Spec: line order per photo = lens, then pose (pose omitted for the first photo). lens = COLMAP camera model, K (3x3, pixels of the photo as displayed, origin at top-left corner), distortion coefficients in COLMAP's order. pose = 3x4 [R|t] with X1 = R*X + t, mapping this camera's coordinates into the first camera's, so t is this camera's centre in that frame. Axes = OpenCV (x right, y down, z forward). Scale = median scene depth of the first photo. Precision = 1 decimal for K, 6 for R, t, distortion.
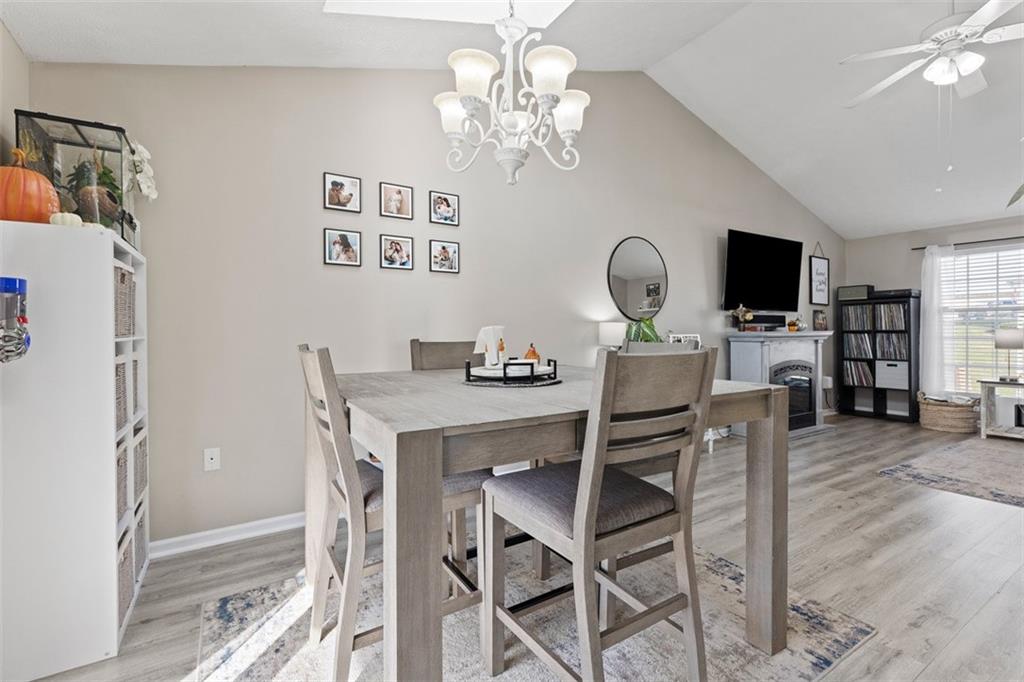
lens RADIAL K [[455.6, 0, 517.3], [0, 455.6, 340.7], [0, 0, 1]] dist [0.003764, 0.000608]
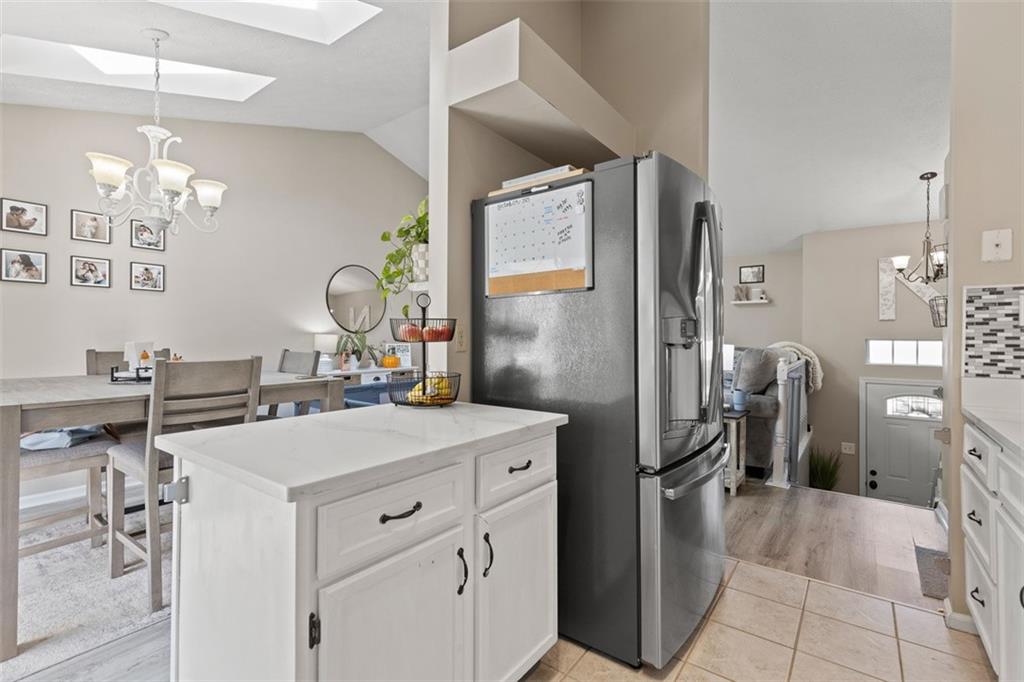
lens RADIAL K [[455.6, 0, 517.3], [0, 455.6, 340.7], [0, 0, 1]] dist [0.003764, 0.000608]
pose [[0.936128, 0.006388, 0.351601, 0.334162], [-0.002900, 0.999941, -0.010446, -0.014270], [-0.351647, 0.008759, 0.936092, -0.442767]]
